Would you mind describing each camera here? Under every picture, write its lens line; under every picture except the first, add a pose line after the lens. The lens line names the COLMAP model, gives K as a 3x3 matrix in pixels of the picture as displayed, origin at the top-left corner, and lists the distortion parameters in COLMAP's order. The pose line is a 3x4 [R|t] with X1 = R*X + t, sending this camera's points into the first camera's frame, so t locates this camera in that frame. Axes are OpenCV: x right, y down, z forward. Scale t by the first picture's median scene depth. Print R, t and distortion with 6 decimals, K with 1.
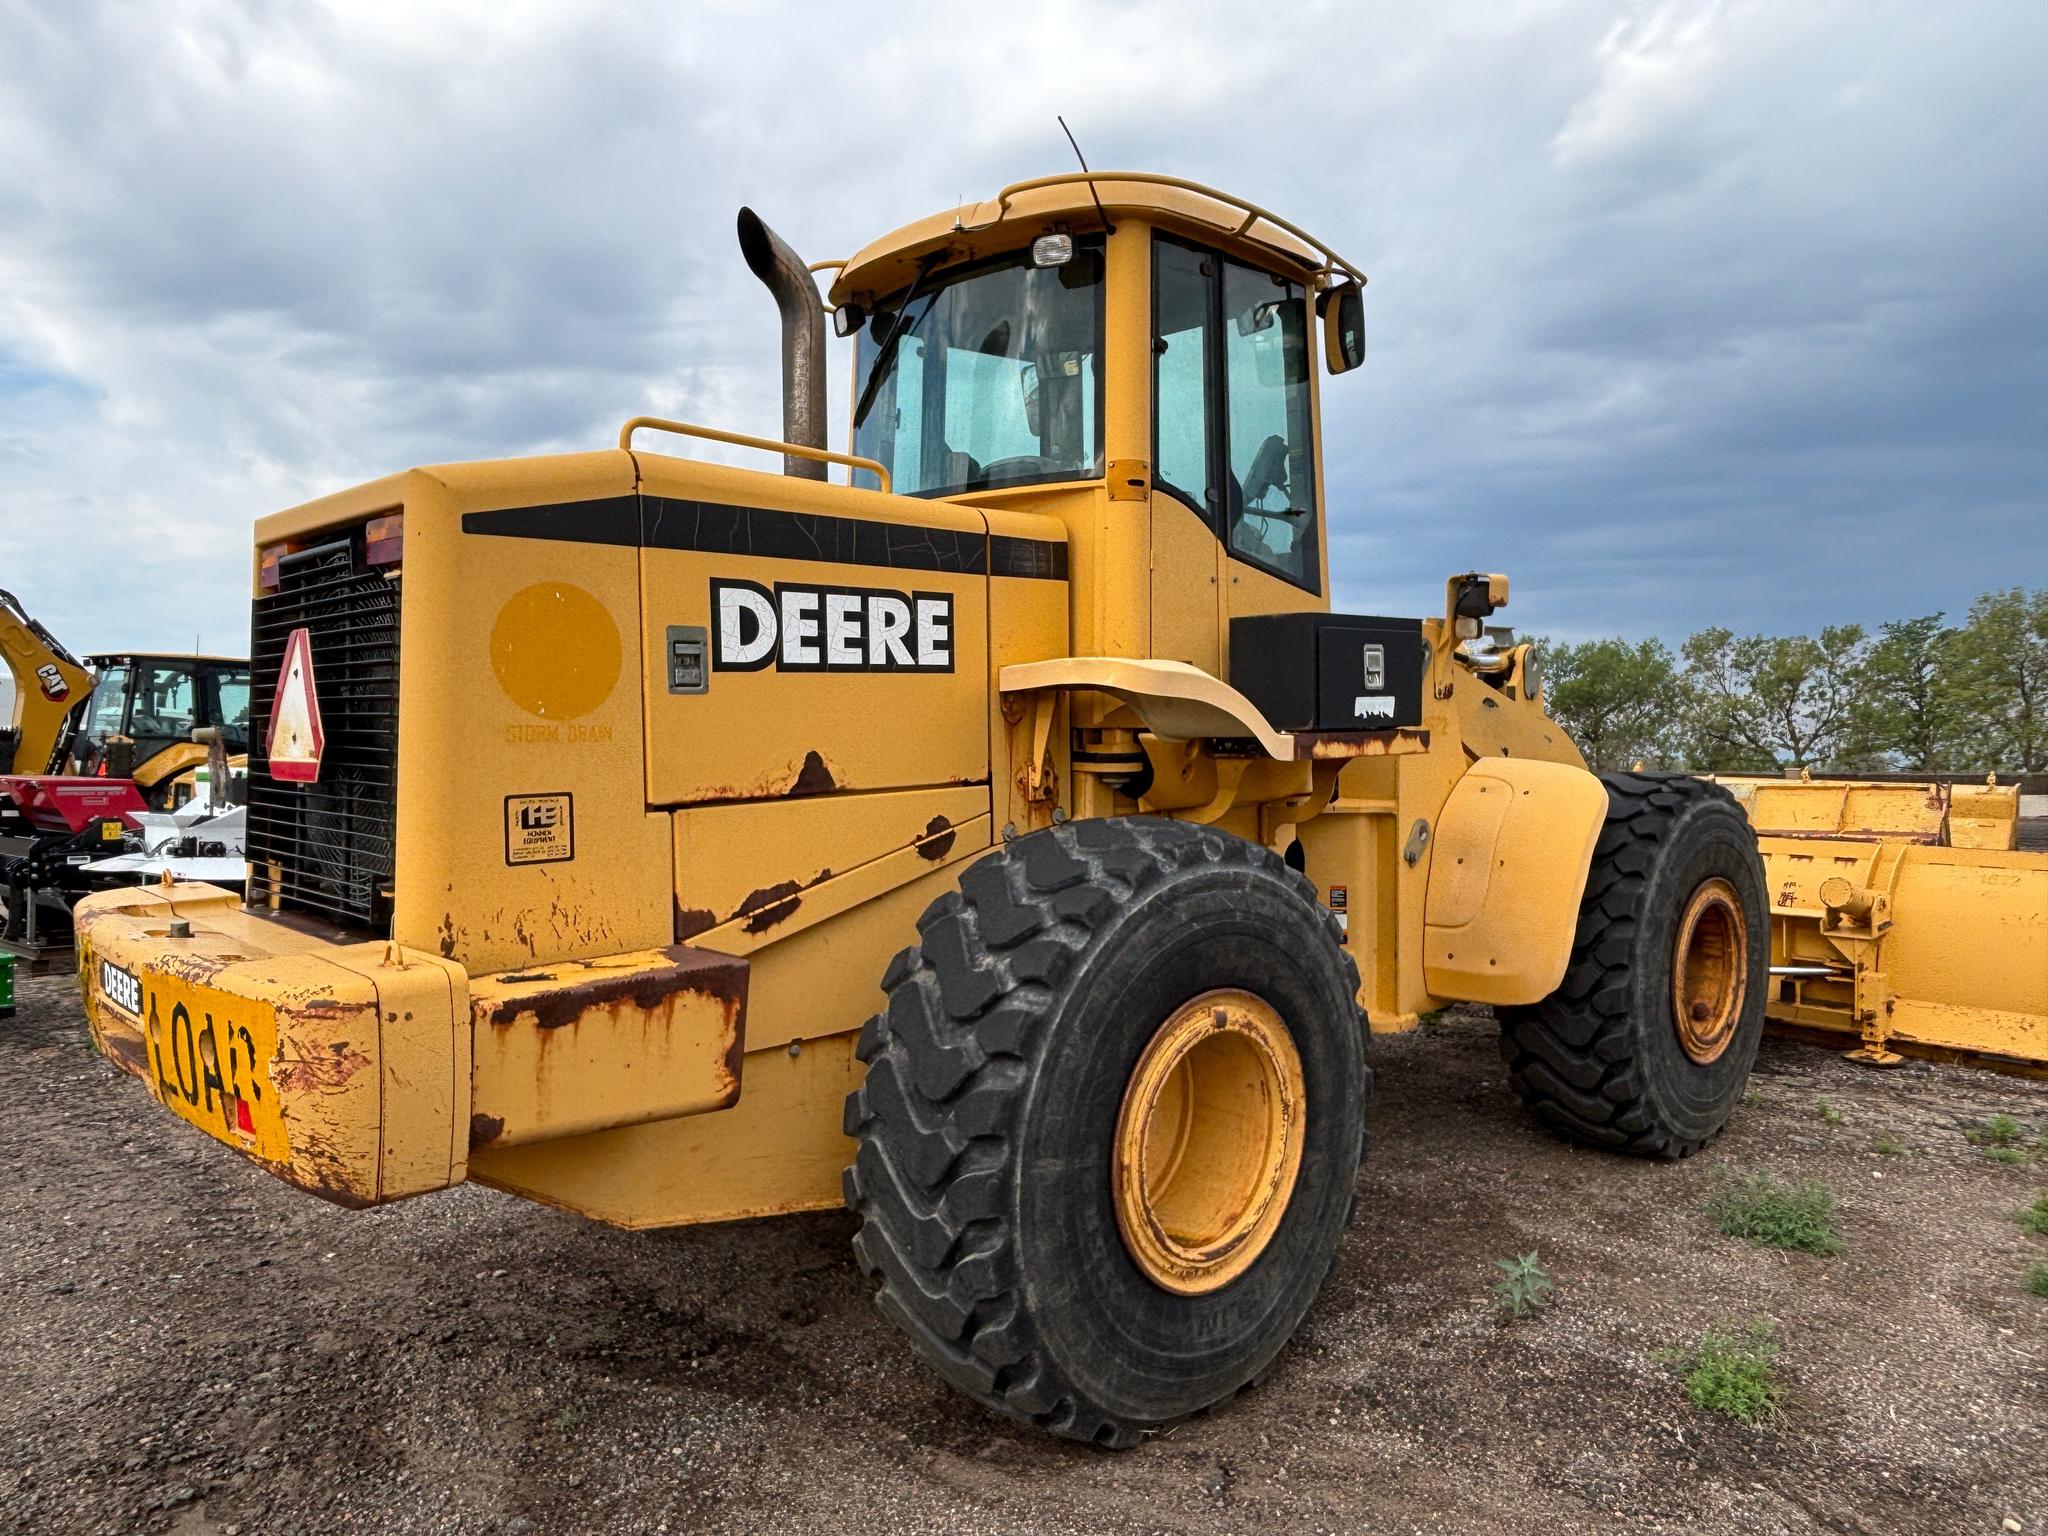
lens RADIAL K [[1413.1, 0, 1024.0], [0, 1413.1, 768.0], [0, 0, 1]] dist [0.002855, -0.022729]
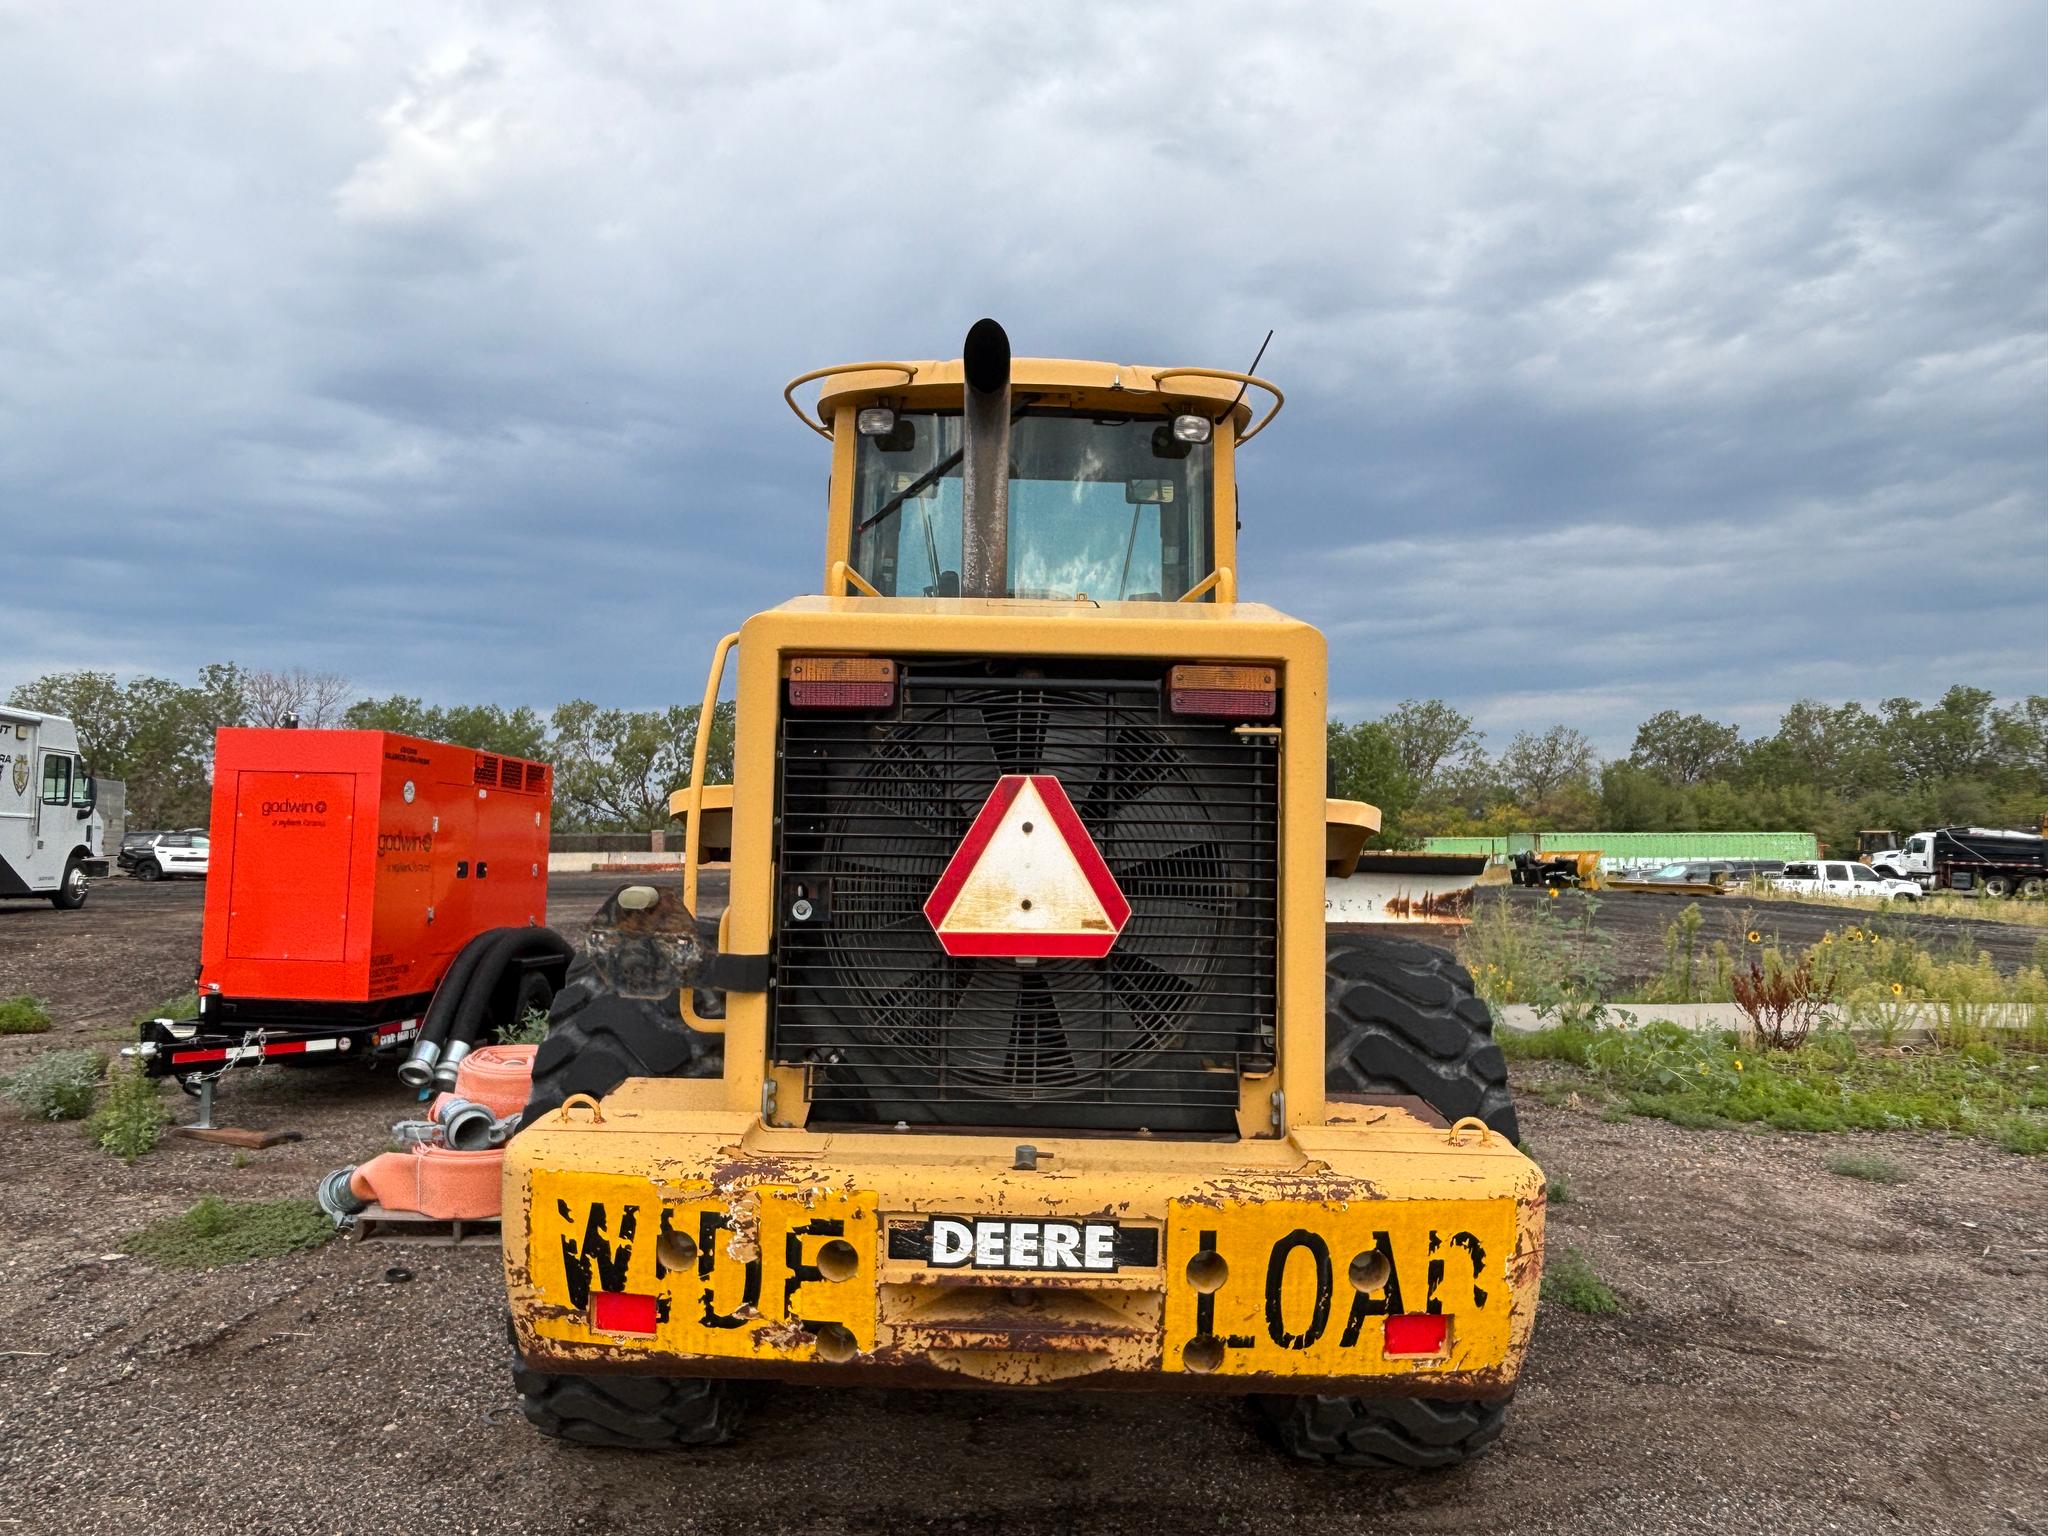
lens RADIAL K [[1377.8, 0, 1023.2], [0, 1377.8, 747.7], [0, 0, 1]] dist [0.003354, -0.001887]
pose [[0.692746, 0.042415, 0.719933, -0.578404], [-0.001851, 0.998370, -0.057038, -0.035628], [-0.721179, 0.038180, 0.691696, 0.224718]]
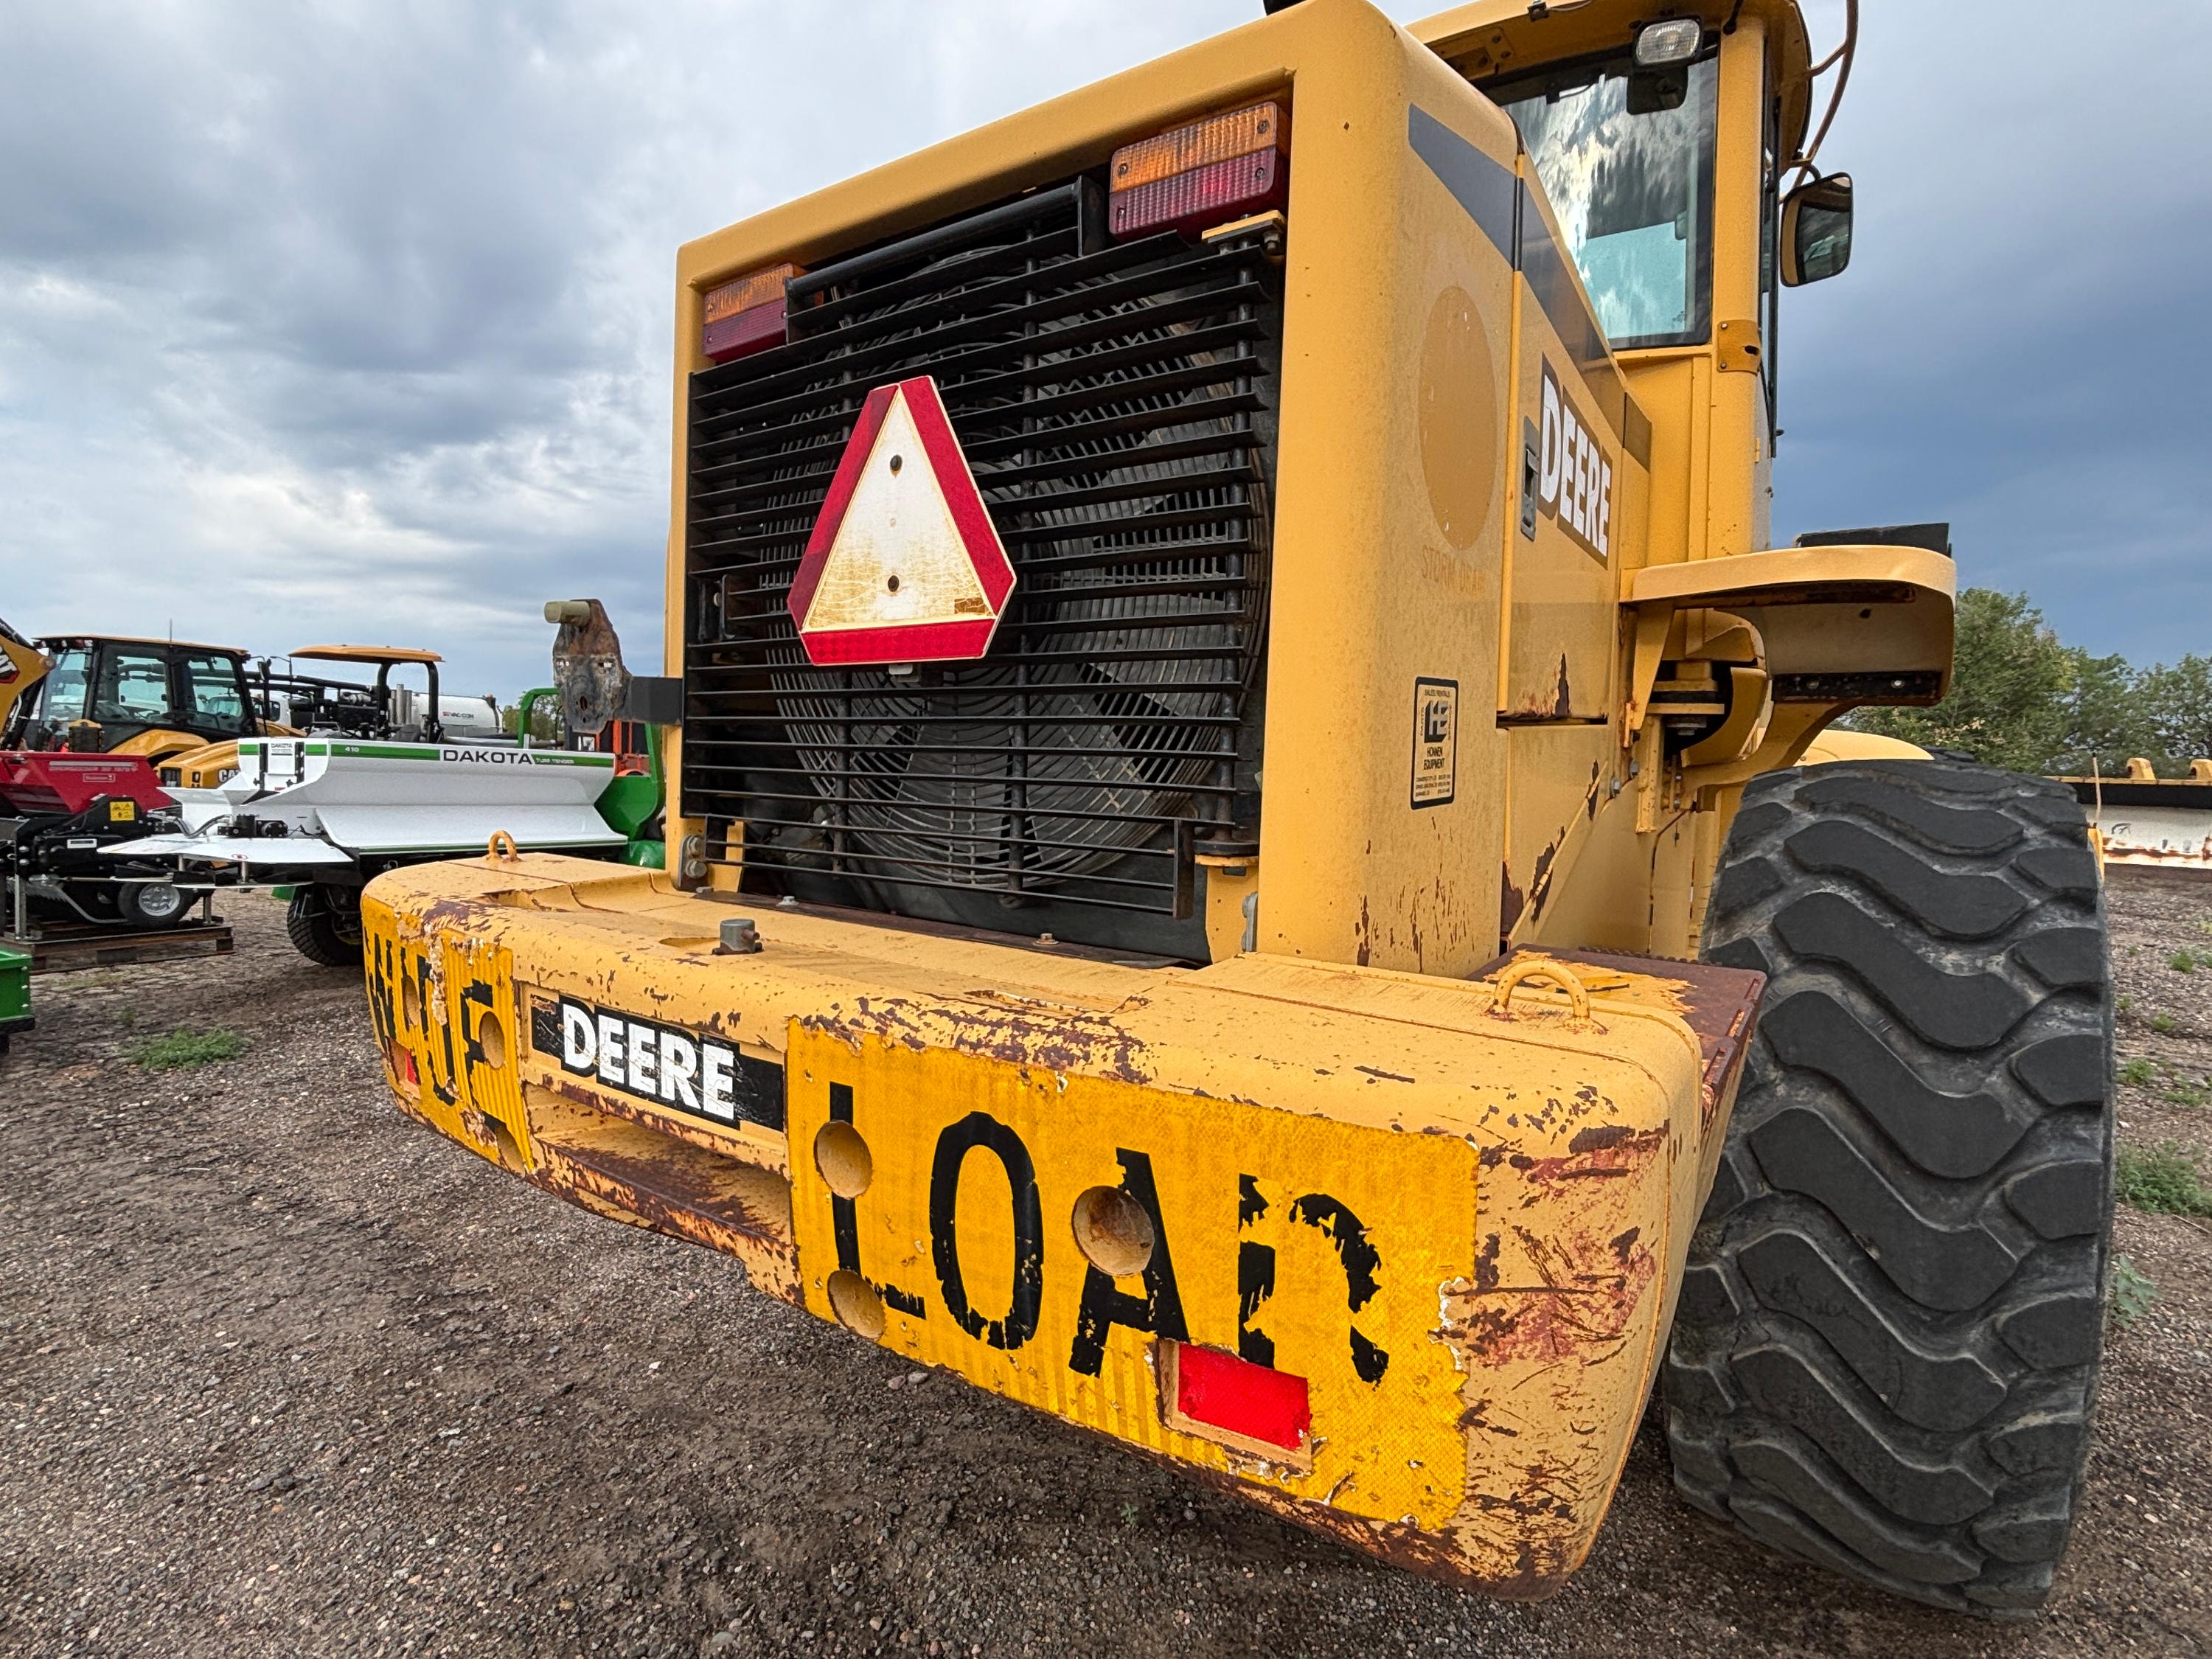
lens RADIAL K [[1118.9, 0, 1094.0], [0, 1118.9, 830.9], [0, 0, 1]] dist [-0.009991, 0.006041]
pose [[0.981736, 0.000262, 0.190247, -0.270450], [-0.009408, 0.998843, 0.047170, 0.027850], [-0.190015, -0.048098, 0.980602, 0.287467]]
